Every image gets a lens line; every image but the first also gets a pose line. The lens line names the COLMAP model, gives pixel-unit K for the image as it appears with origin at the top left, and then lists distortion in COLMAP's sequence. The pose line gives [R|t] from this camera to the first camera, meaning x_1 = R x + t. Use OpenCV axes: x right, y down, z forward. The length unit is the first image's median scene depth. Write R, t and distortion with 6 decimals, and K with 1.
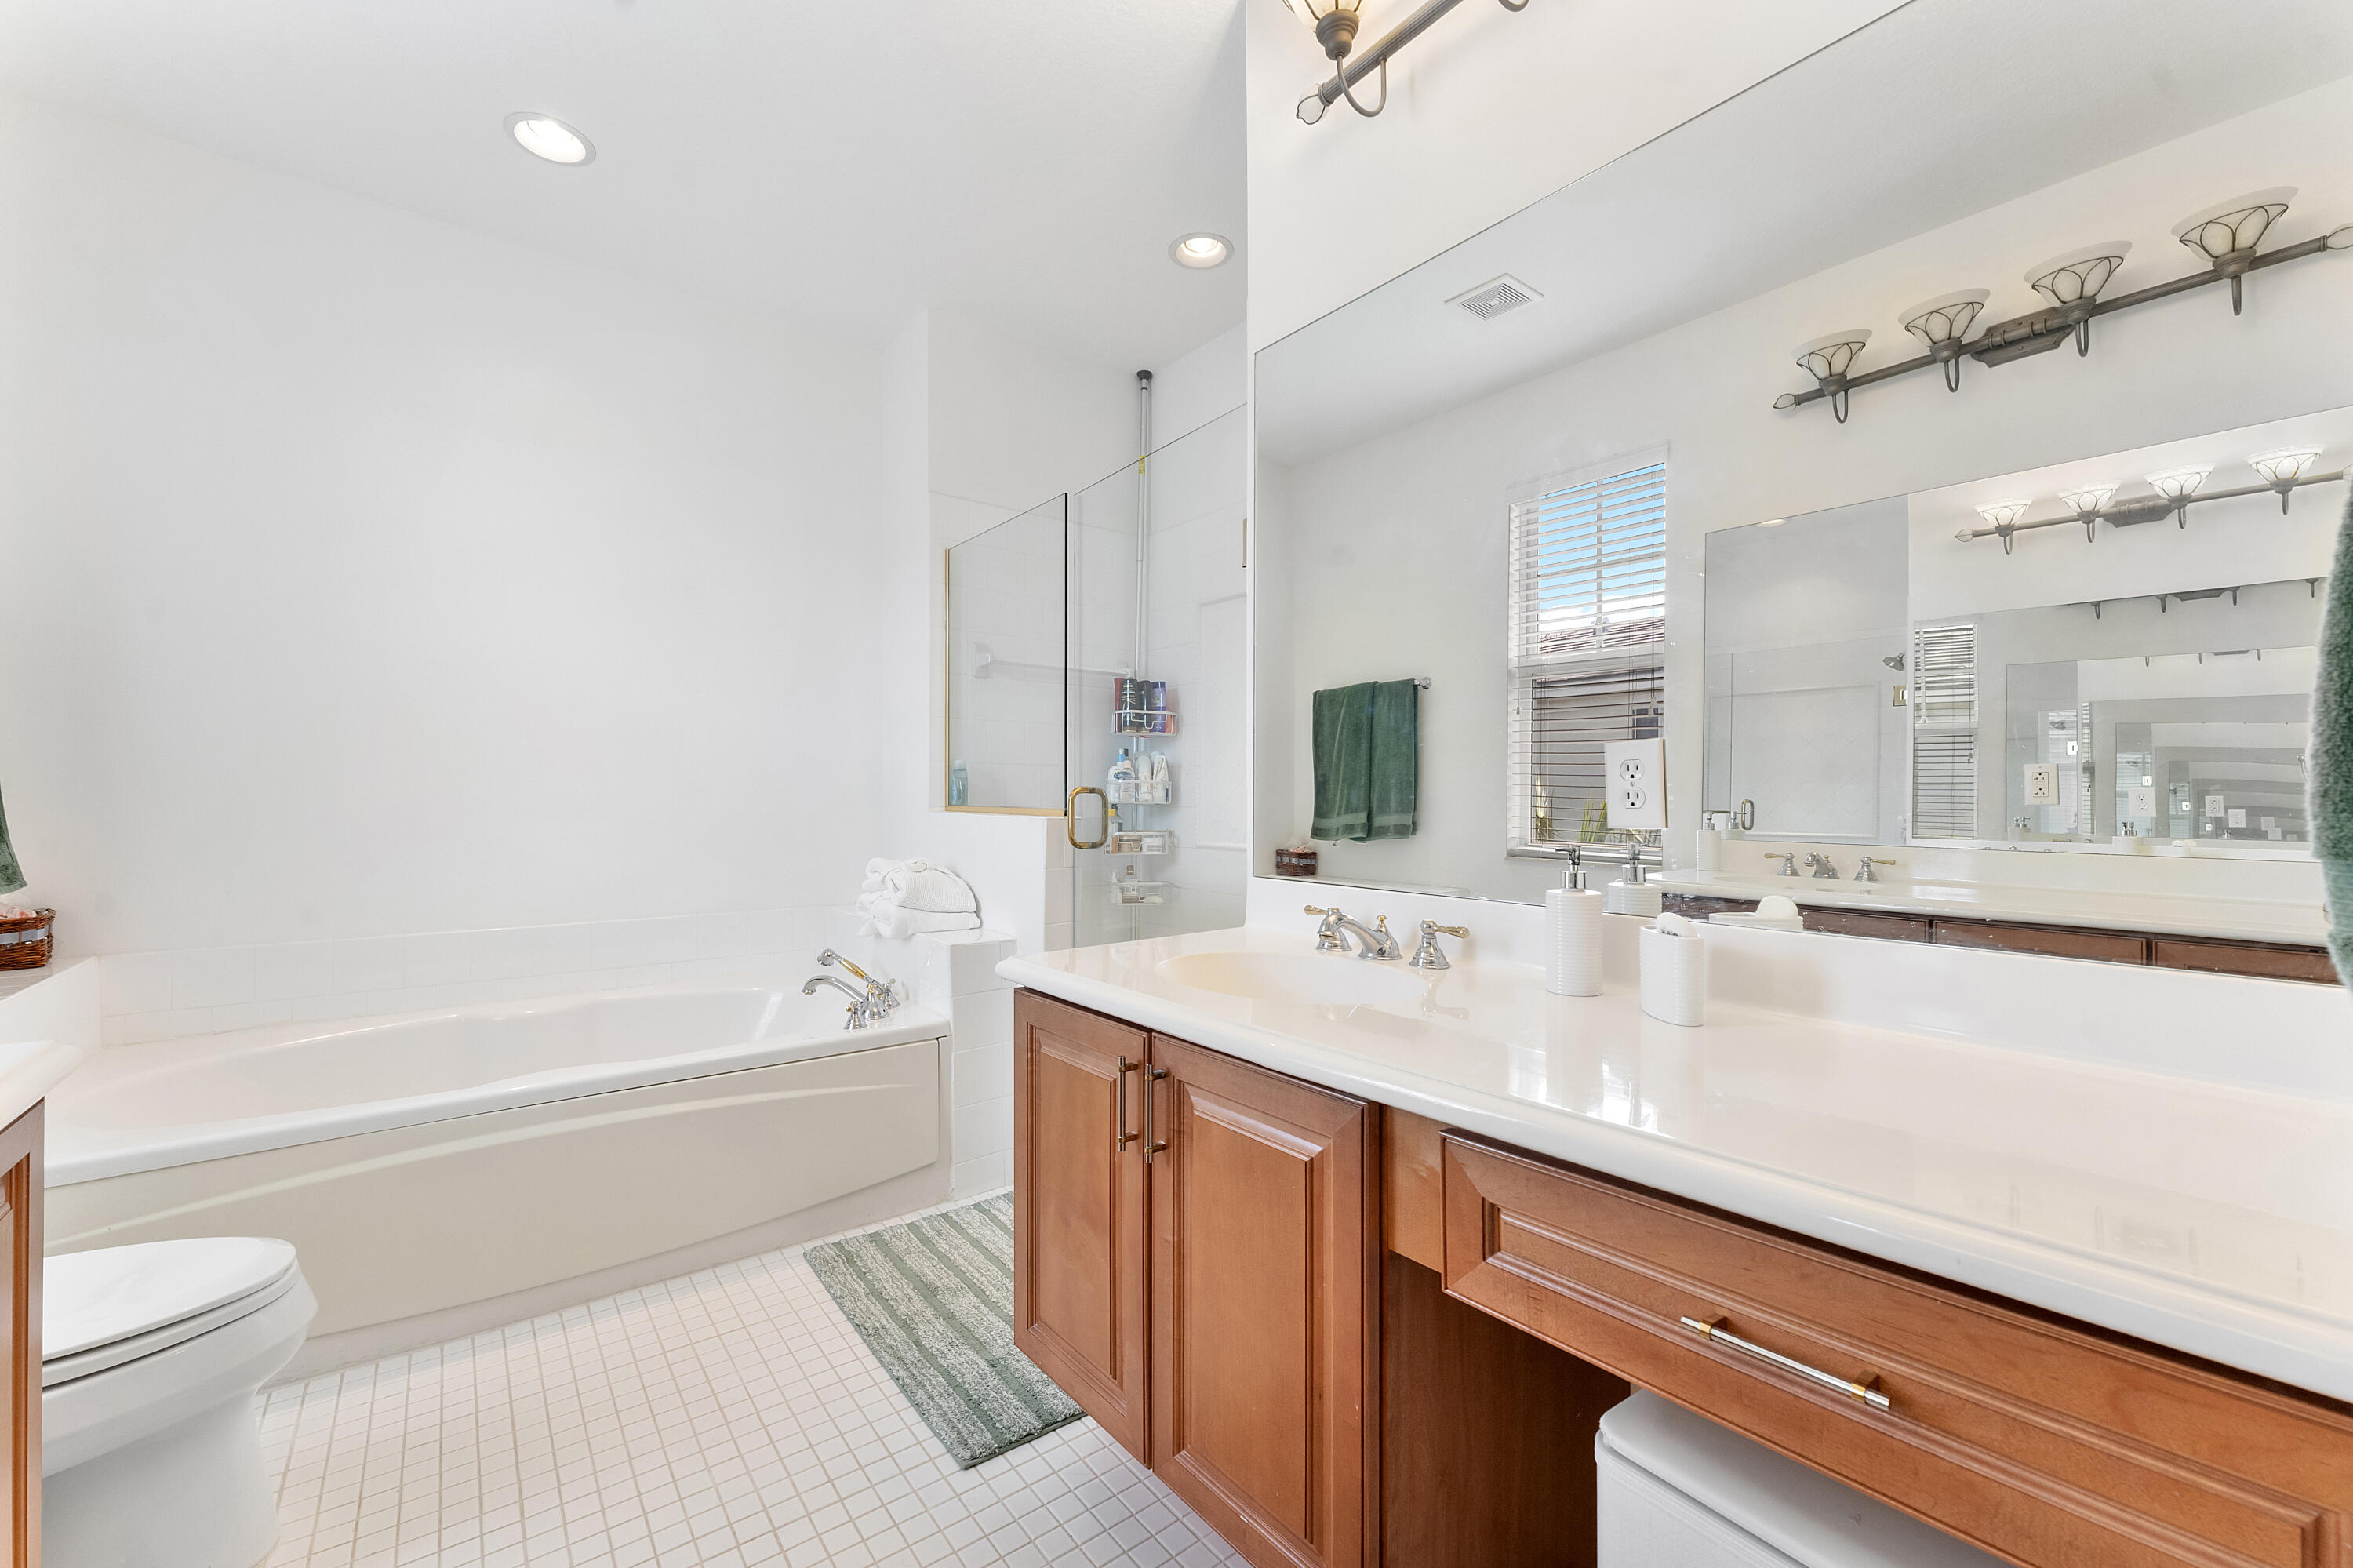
lens RADIAL K [[951.9, 0, 1166.2], [0, 951.9, 788.7], [0, 0, 1]] dist [-0.000384, 0.000144]
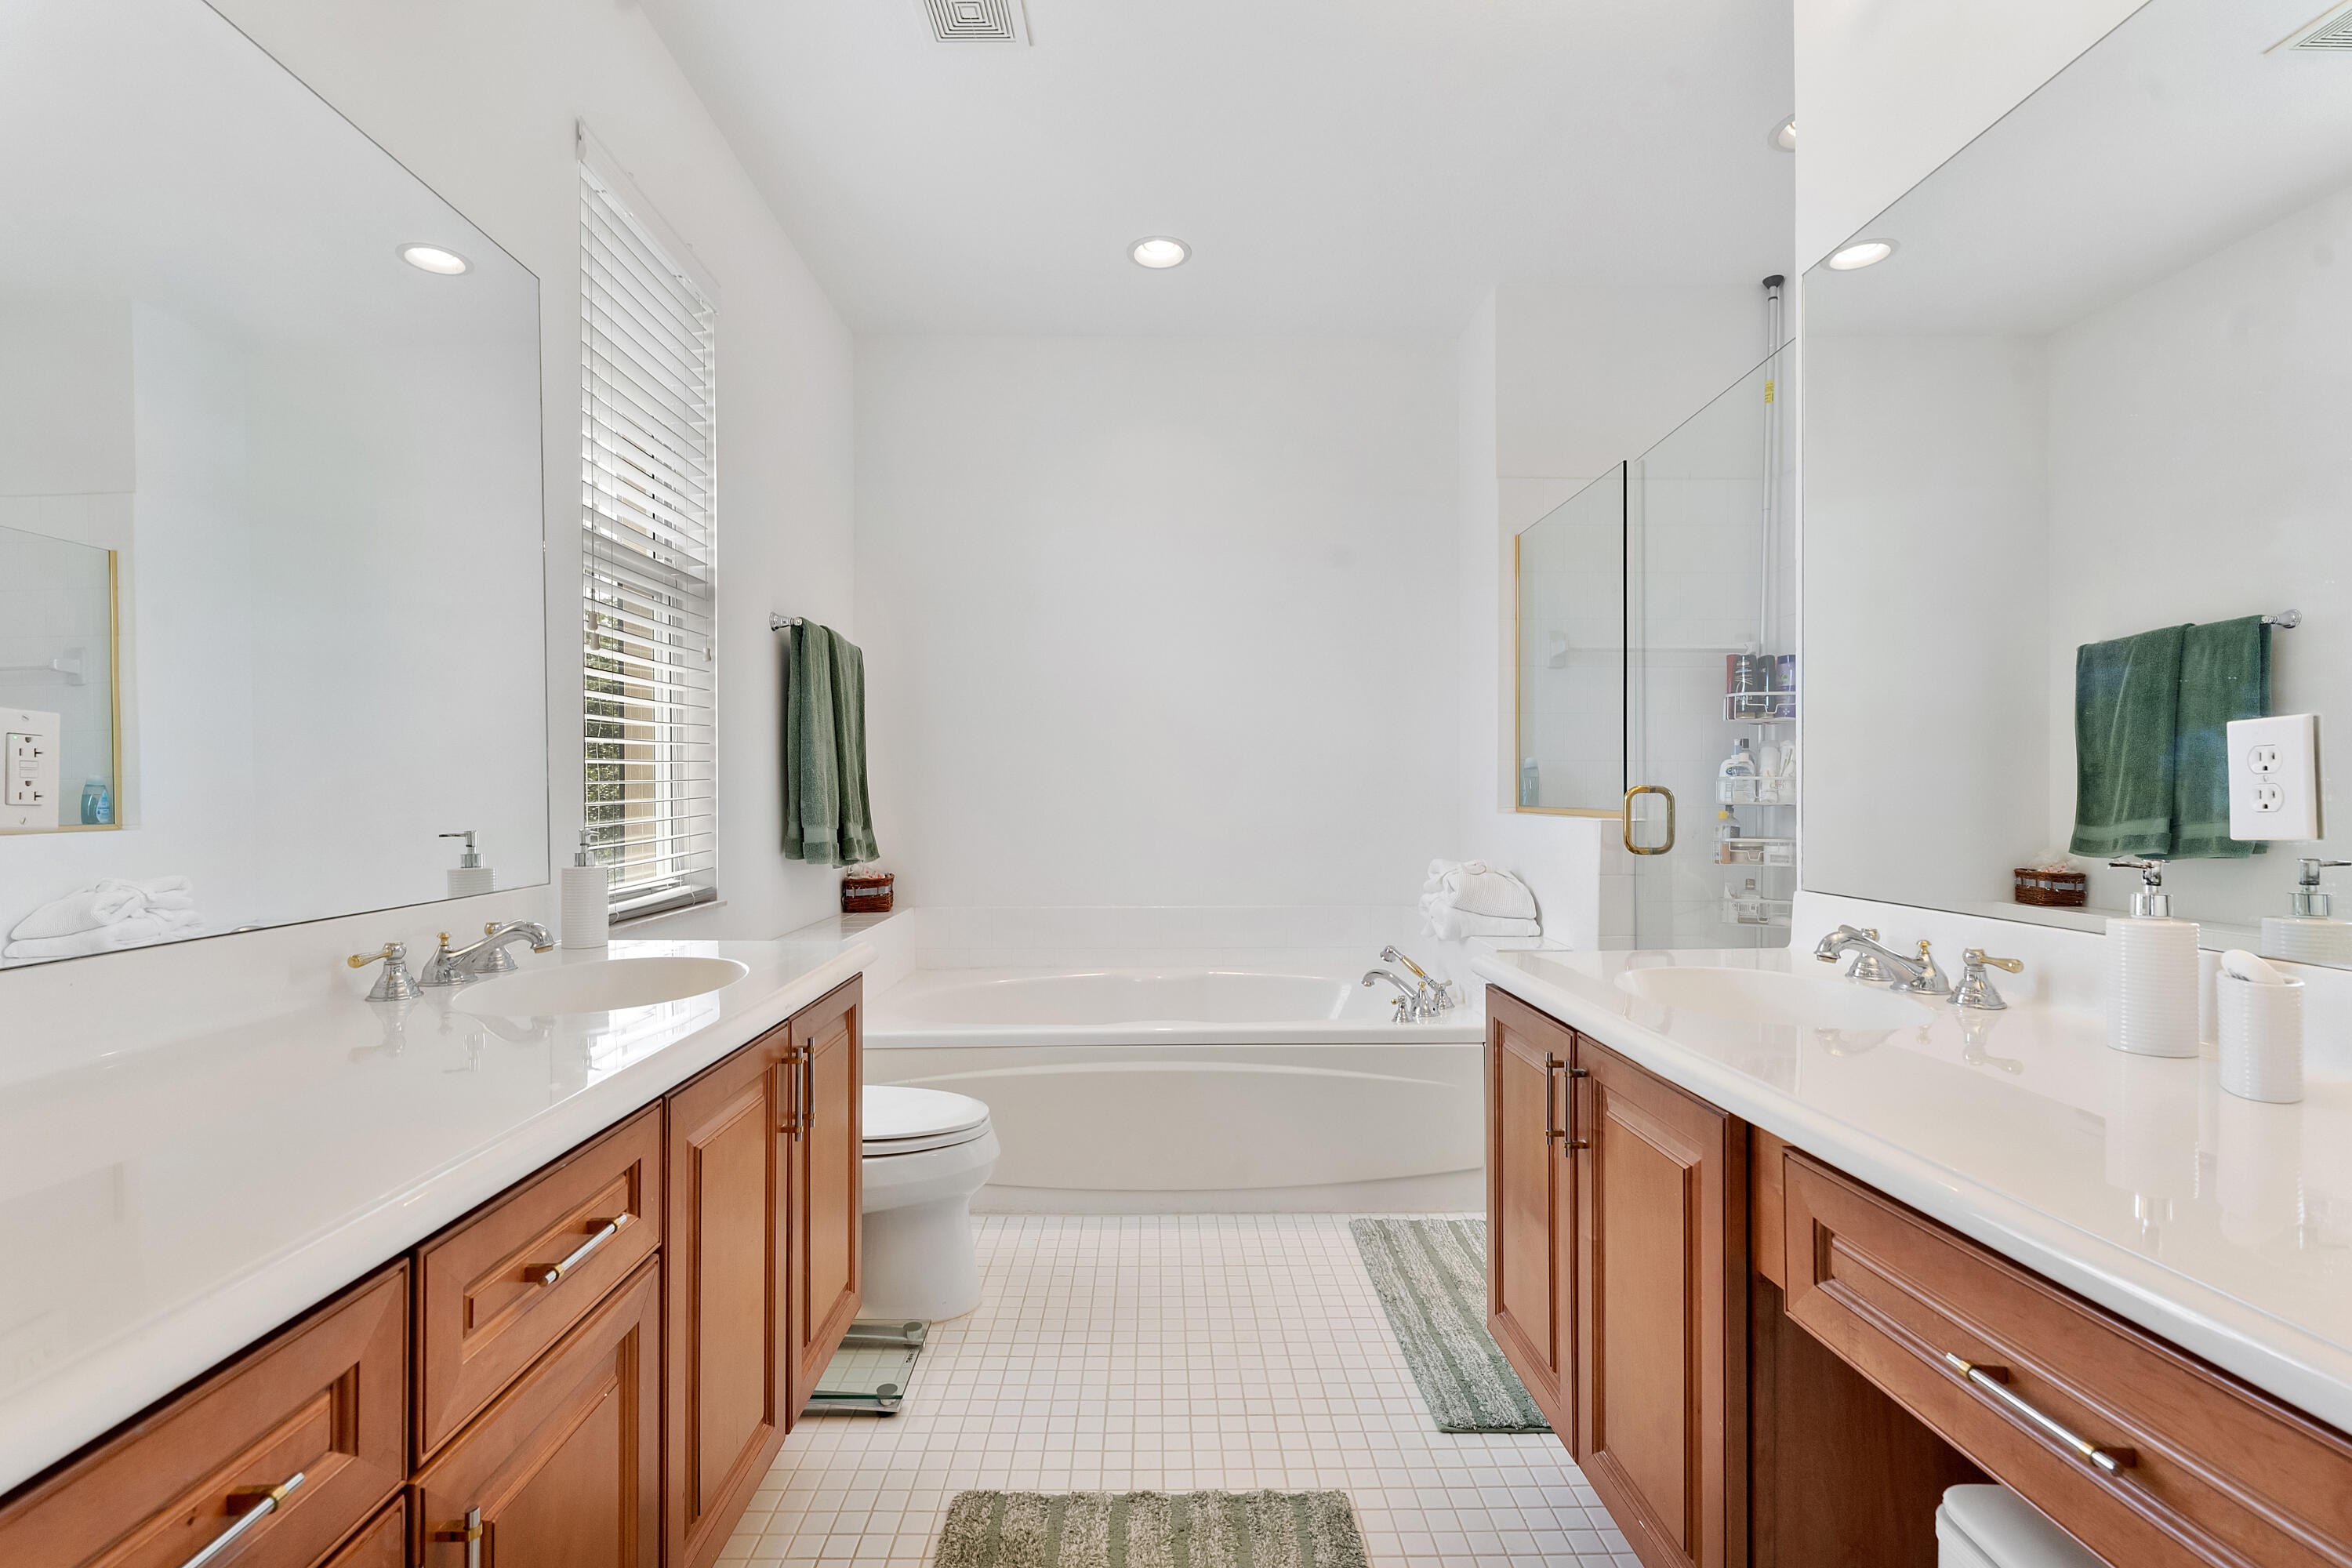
lens RADIAL K [[1075.5, 0, 1152.3], [0, 1075.5, 786.9], [0, 0, 1]] dist [-0.001788, -0.000475]
pose [[0.795856, -0.008550, -0.605426, 0.171759], [0.008306, 0.999960, -0.003204, -0.001678], [0.605429, -0.002479, 0.795895, -0.095496]]
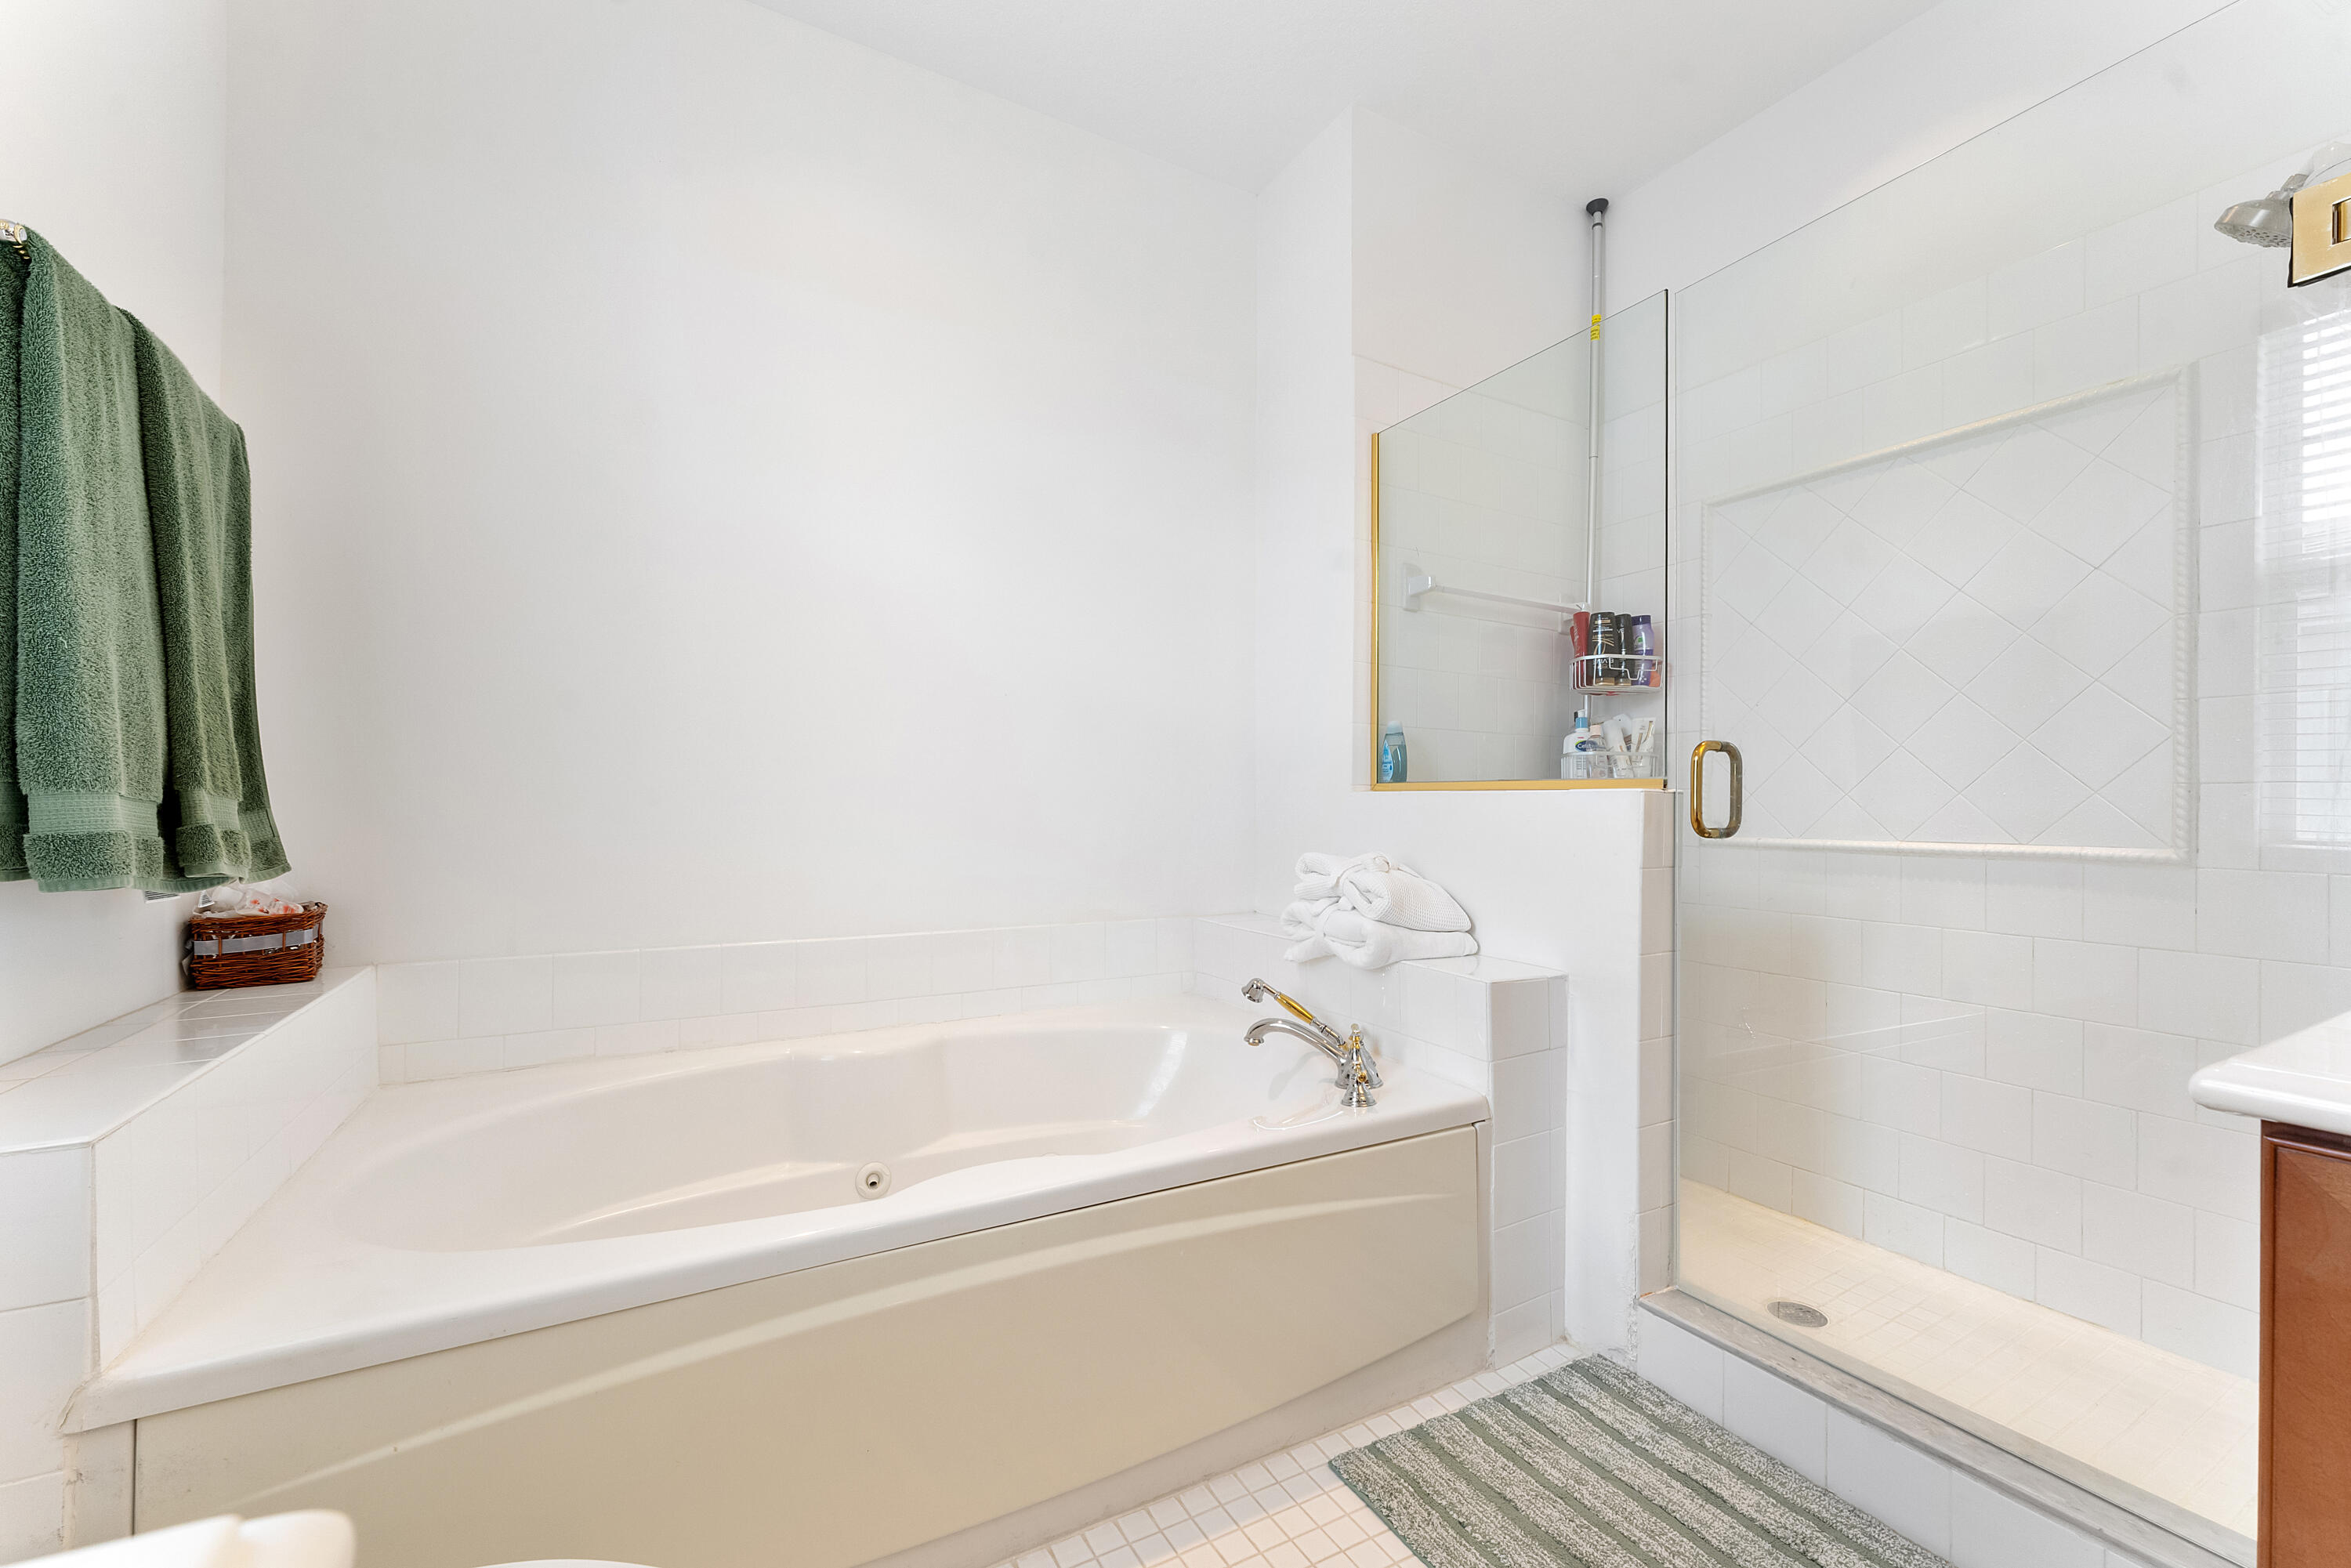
lens RADIAL K [[968.0, 0, 1171.8], [0, 968.0, 800.2], [0, 0, 1]] dist [-0.000980, -0.000067]
pose [[0.988565, 0.002488, -0.150775, -0.366563], [-0.002121, 0.999994, 0.002595, 0.039273], [0.150781, -0.002246, 0.988565, 0.323355]]
